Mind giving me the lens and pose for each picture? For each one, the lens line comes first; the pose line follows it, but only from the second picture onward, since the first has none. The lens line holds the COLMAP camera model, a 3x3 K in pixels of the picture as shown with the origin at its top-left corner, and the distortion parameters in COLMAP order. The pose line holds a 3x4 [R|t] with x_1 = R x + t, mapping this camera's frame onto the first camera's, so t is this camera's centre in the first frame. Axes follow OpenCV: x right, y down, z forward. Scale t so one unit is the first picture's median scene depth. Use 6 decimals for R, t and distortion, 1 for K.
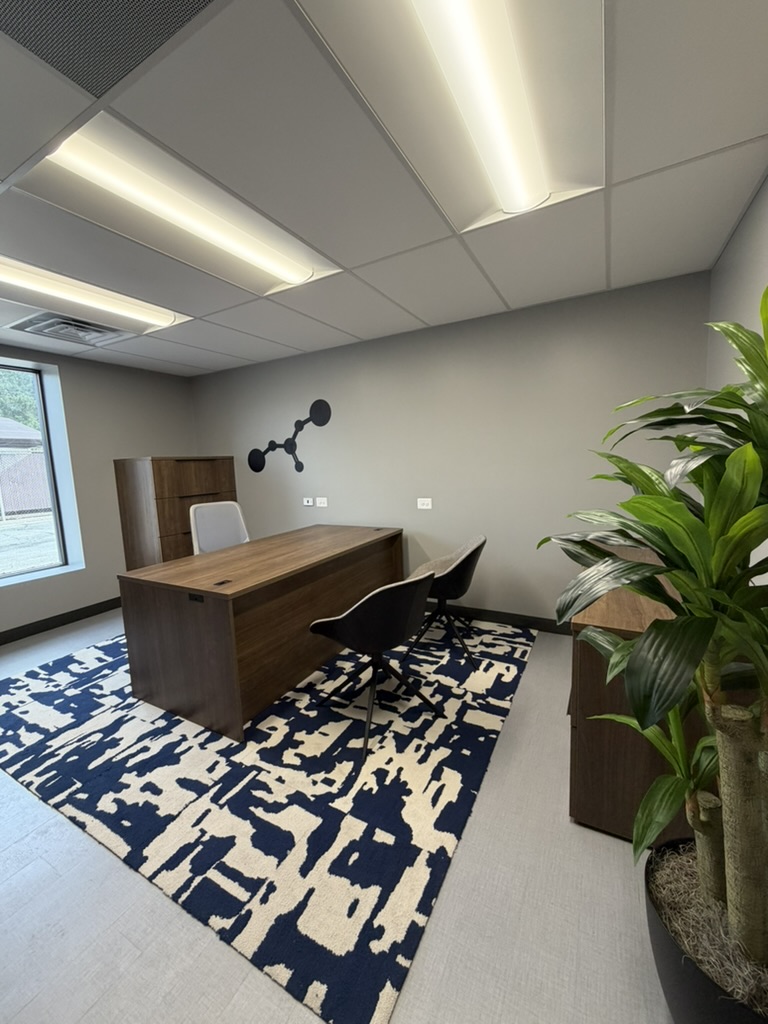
lens RADIAL K [[408.7, 0, 384.0], [0, 408.7, 512.0], [0, 0, 1]] dist [-0.001278, 0.000159]
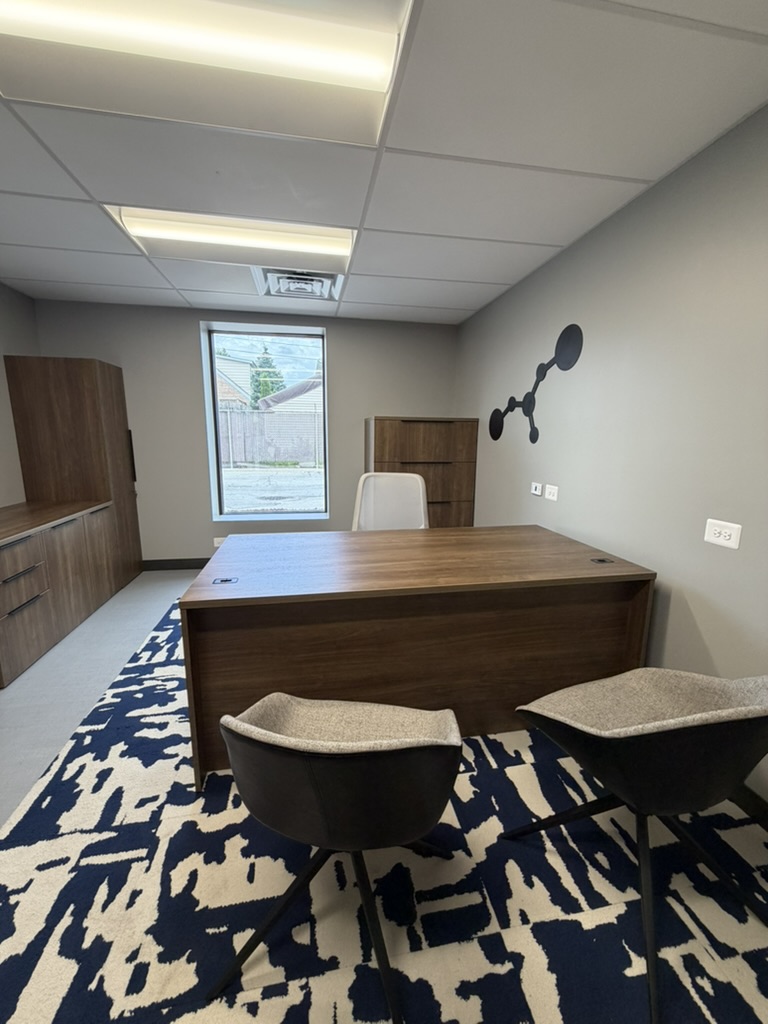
lens RADIAL K [[408.7, 0, 384.0], [0, 408.7, 512.0], [0, 0, 1]] dist [-0.001278, 0.000159]
pose [[0.630059, 0.191136, -0.752657, 0.302211], [-0.134164, 0.981453, 0.136928, -0.083419], [0.764870, 0.014707, 0.644017, 0.691539]]
